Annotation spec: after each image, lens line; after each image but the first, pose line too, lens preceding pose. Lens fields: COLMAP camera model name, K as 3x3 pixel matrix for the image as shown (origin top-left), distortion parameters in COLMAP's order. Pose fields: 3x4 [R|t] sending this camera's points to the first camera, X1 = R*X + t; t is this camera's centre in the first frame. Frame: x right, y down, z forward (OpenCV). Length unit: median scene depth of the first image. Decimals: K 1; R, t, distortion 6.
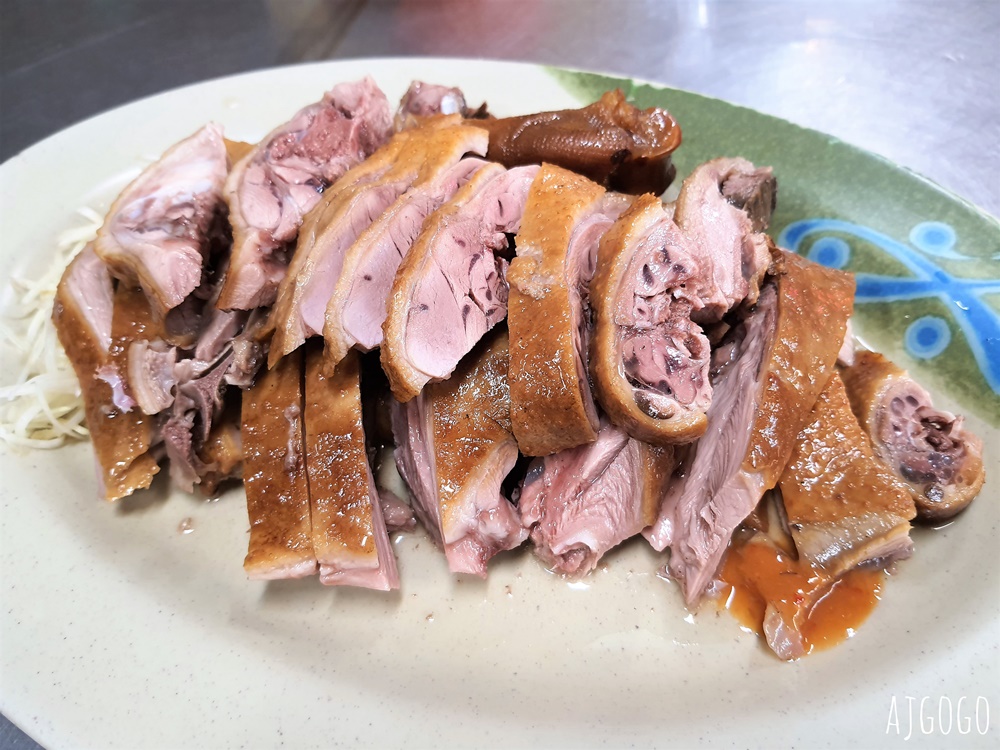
lens RADIAL K [[764.3, 0, 500.0], [0, 764.3, 375.0], [0, 0, 1]] dist [0.095207, -0.163111]
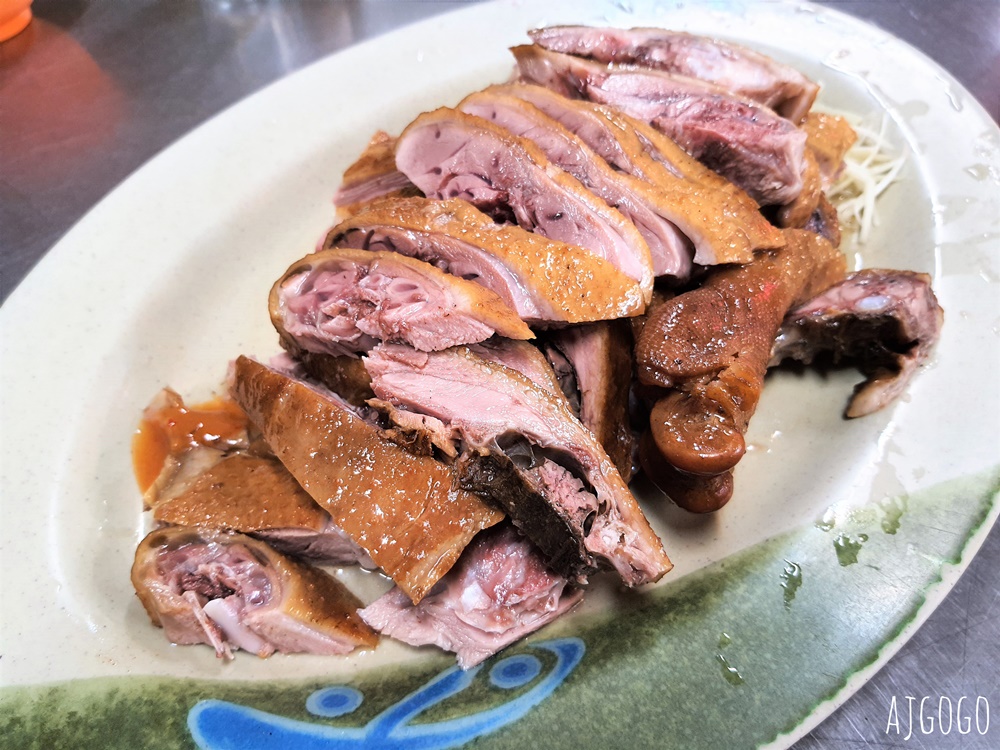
lens RADIAL K [[764.3, 0, 500.0], [0, 764.3, 375.0], [0, 0, 1]] dist [0.095207, -0.163111]
pose [[-0.308986, 0.796999, -0.518961, 0.750079], [-0.736527, 0.144701, 0.660749, -0.847505], [0.601711, 0.586391, 0.542300, 0.576913]]
